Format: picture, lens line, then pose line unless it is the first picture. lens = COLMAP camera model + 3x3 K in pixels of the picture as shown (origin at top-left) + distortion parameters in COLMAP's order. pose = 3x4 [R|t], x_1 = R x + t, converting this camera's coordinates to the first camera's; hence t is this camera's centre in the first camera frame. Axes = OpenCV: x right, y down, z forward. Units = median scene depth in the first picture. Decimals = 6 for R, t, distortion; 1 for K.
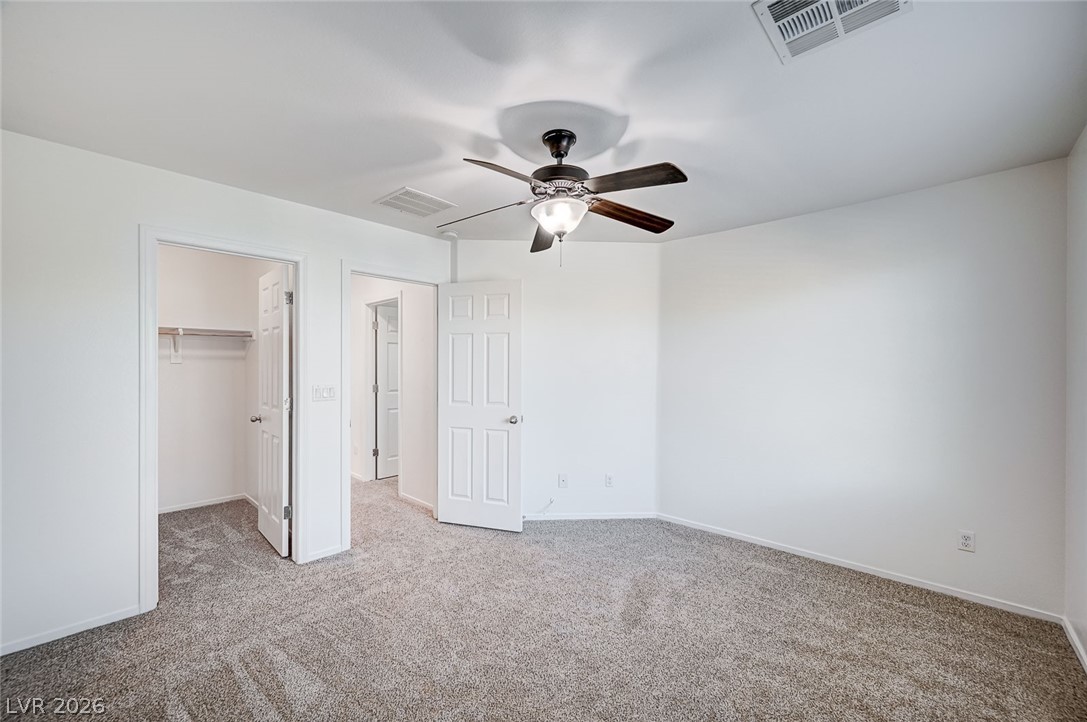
lens RADIAL K [[431.6, 0, 543.4], [0, 431.6, 366.1], [0, 0, 1]] dist [-0.000923, -0.000190]
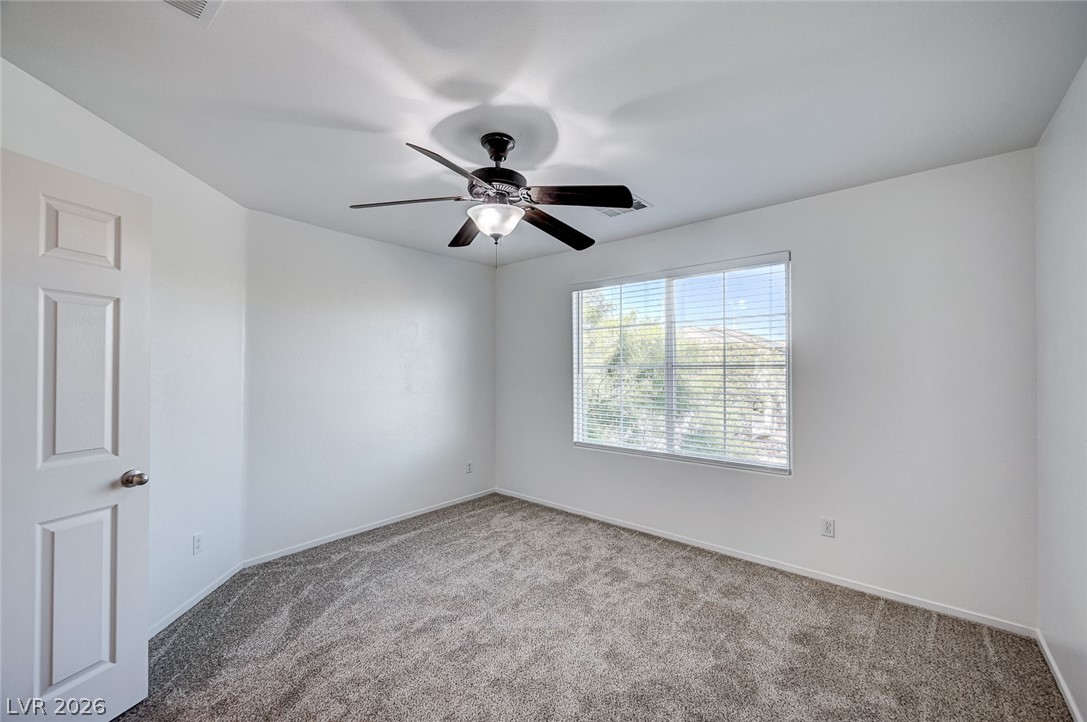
lens RADIAL K [[431.6, 0, 543.4], [0, 431.6, 366.1], [0, 0, 1]] dist [-0.000923, -0.000190]
pose [[-0.038926, 0.003216, 0.999237, -0.794542], [0.005301, 0.999981, -0.003011, 0.001661], [-0.999228, 0.005180, -0.038942, 0.764612]]
